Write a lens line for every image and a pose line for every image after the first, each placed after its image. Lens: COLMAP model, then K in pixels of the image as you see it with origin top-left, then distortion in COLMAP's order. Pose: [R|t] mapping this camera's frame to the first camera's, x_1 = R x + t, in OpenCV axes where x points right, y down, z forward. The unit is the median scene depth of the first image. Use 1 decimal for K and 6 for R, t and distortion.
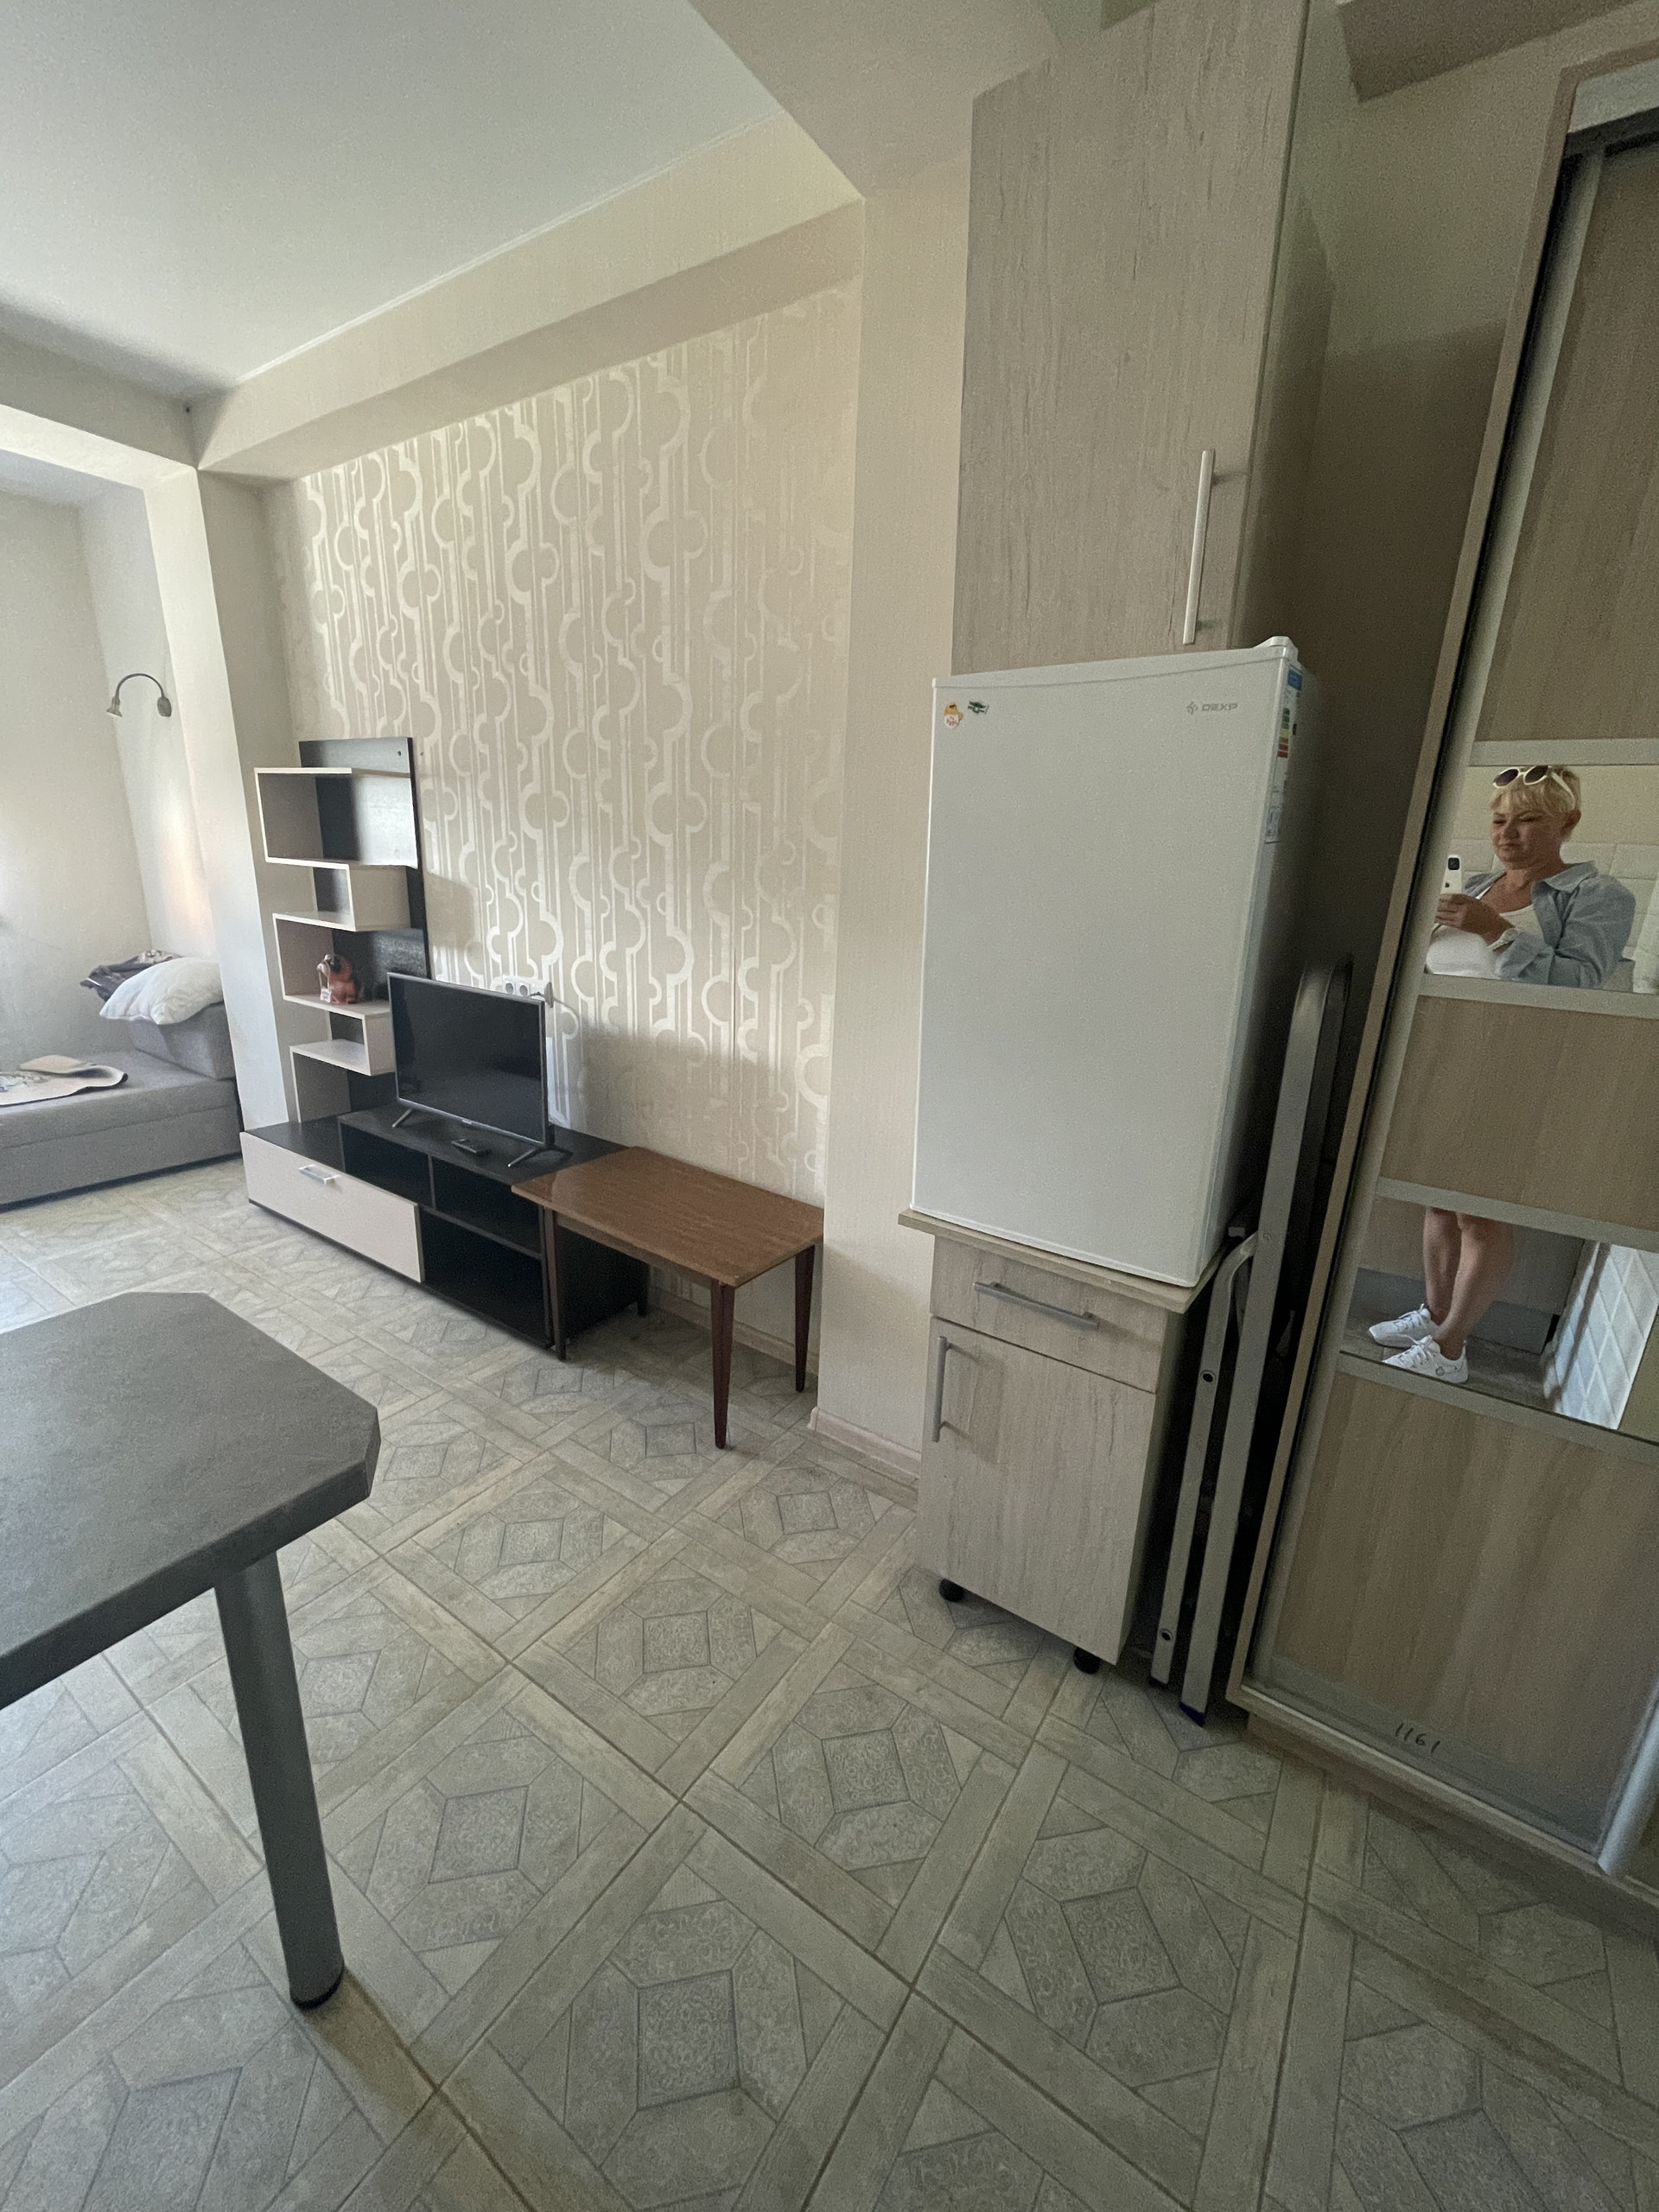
lens RADIAL K [[897.1, 0, 833.4], [0, 897.1, 1106.8], [0, 0, 1]] dist [-0.001216, -0.000735]
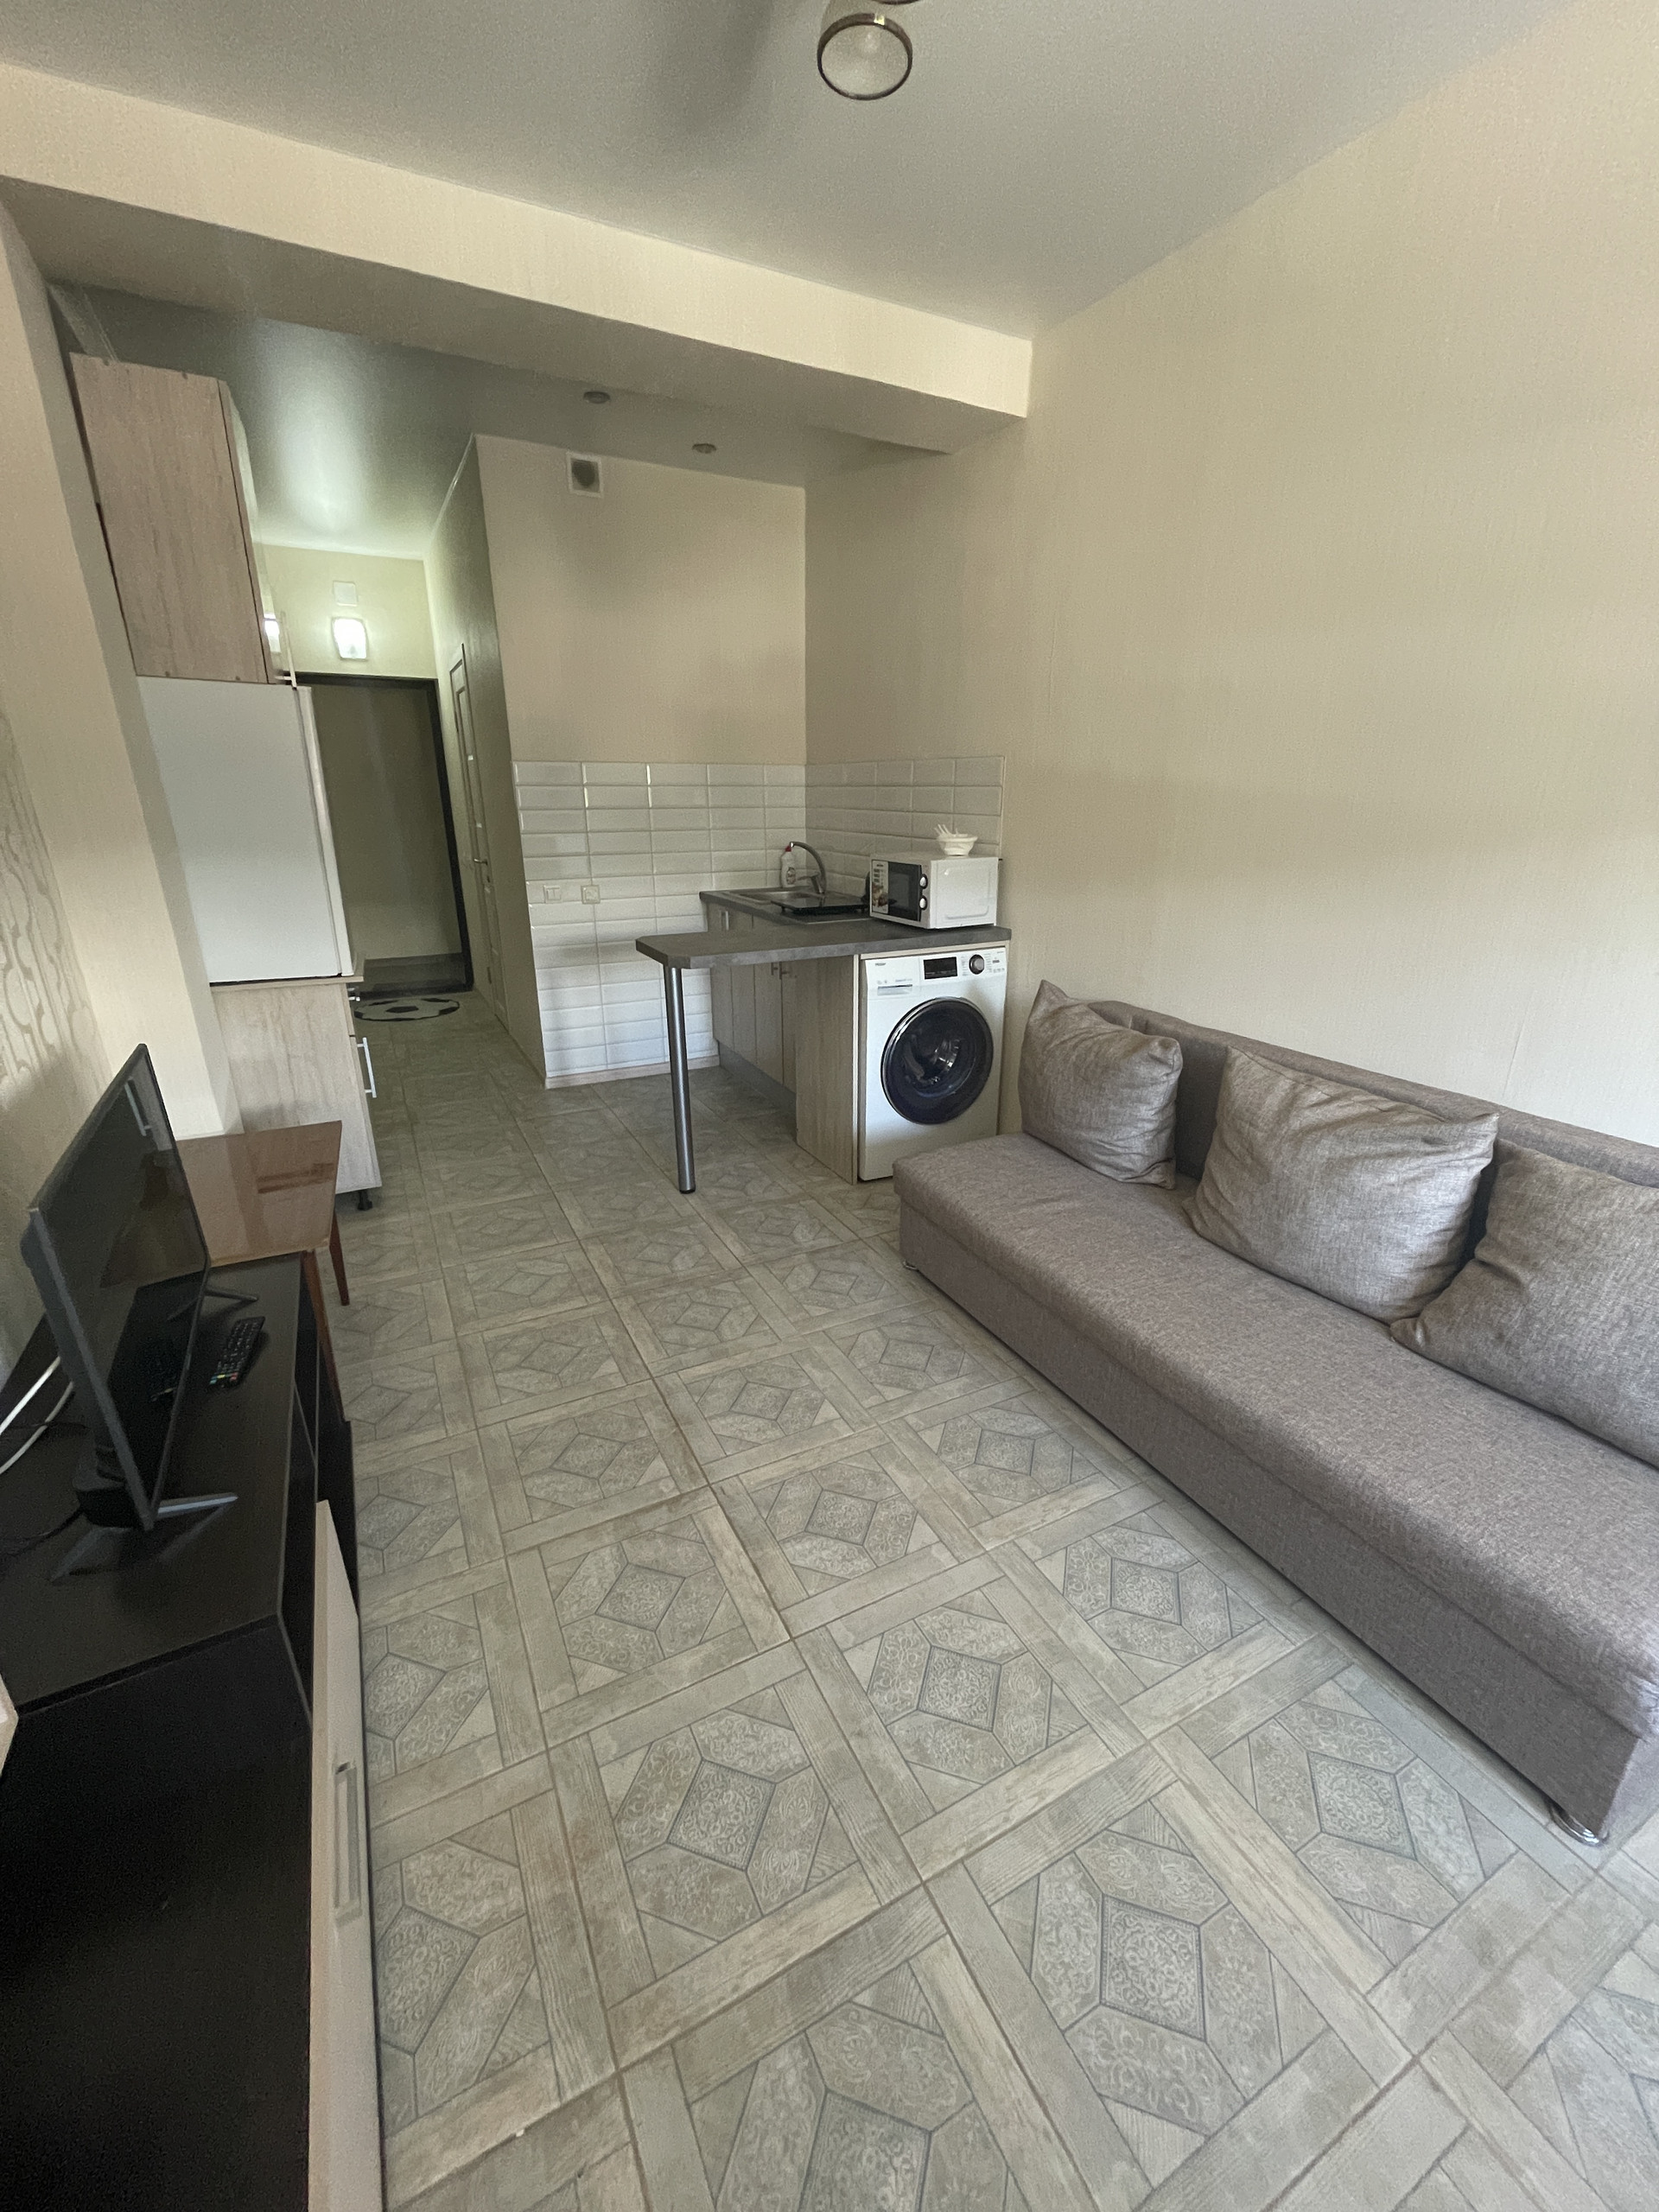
lens RADIAL K [[897.1, 0, 833.4], [0, 897.1, 1106.8], [0, 0, 1]] dist [-0.001216, -0.000735]
pose [[-0.879728, -0.195475, 0.433437, -1.488693], [0.101546, 0.813312, 0.572898, -0.567719], [-0.464506, 0.548009, -0.695644, 1.800019]]
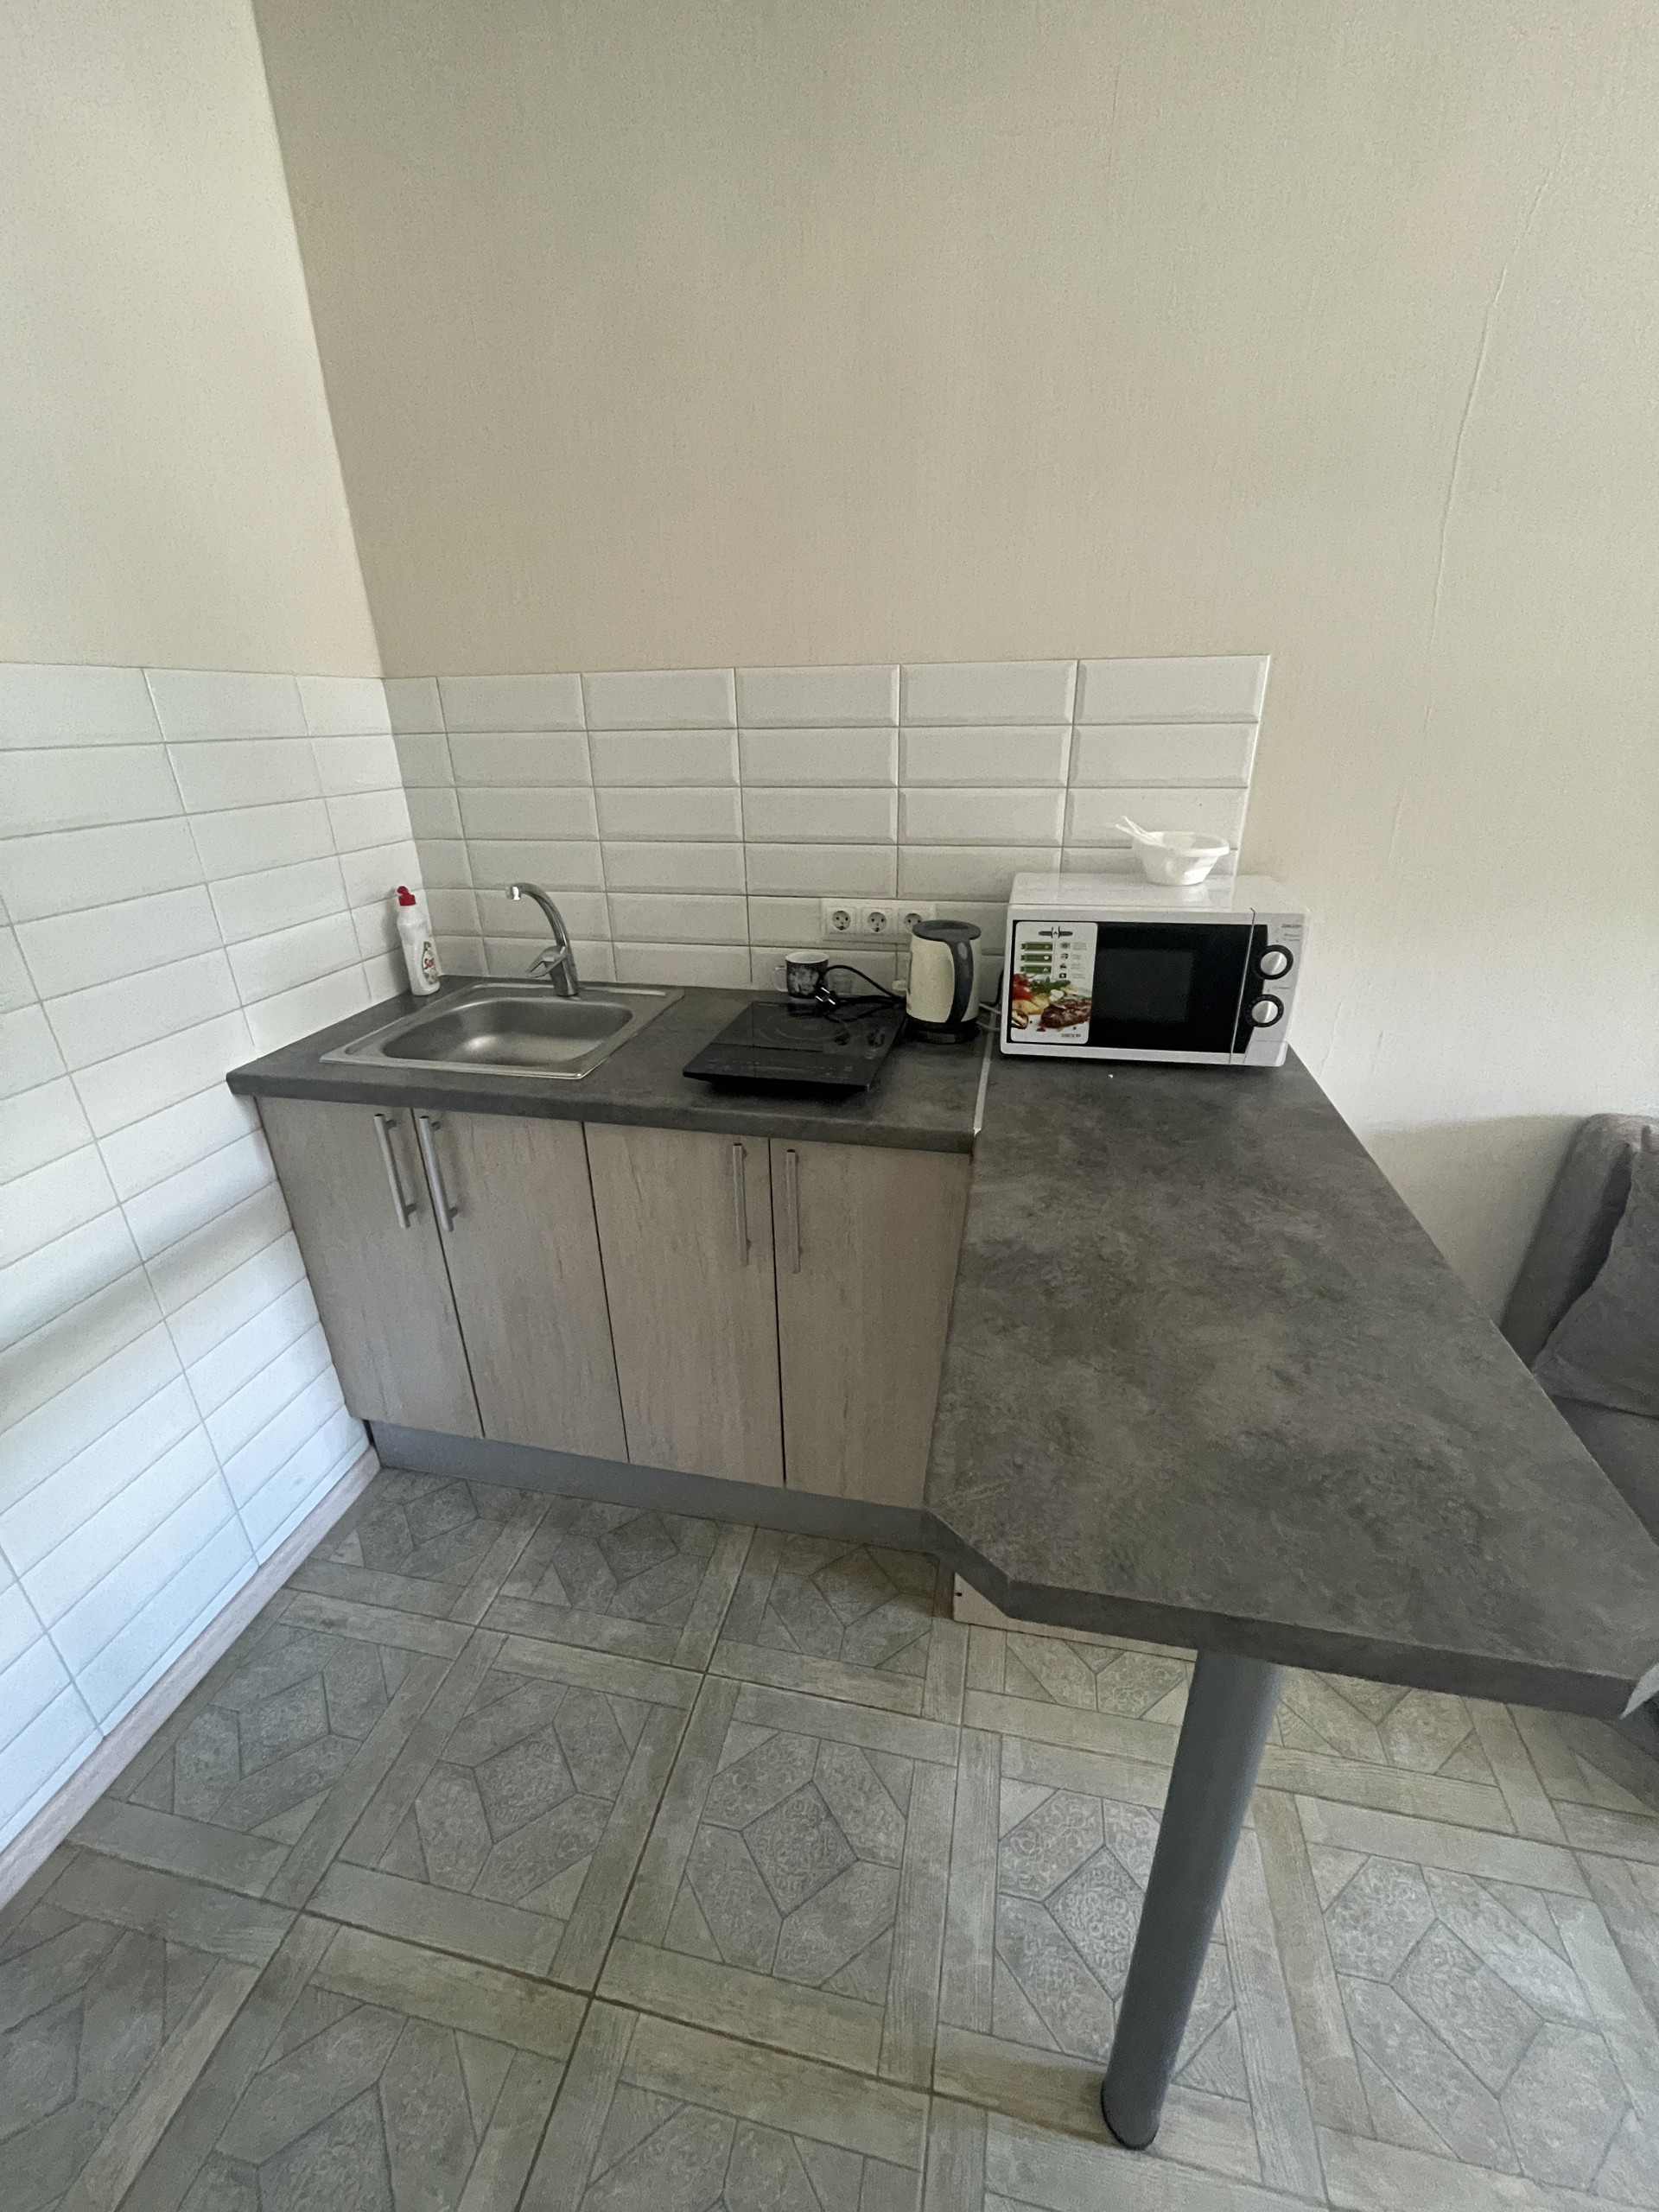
lens RADIAL K [[897.1, 0, 833.4], [0, 897.1, 1106.8], [0, 0, 1]] dist [-0.001216, -0.000735]
pose [[-0.925853, 0.131539, -0.354250, -0.092351], [-0.124956, 0.778150, 0.615523, -0.184368], [0.356625, 0.614149, -0.704017, 0.621915]]
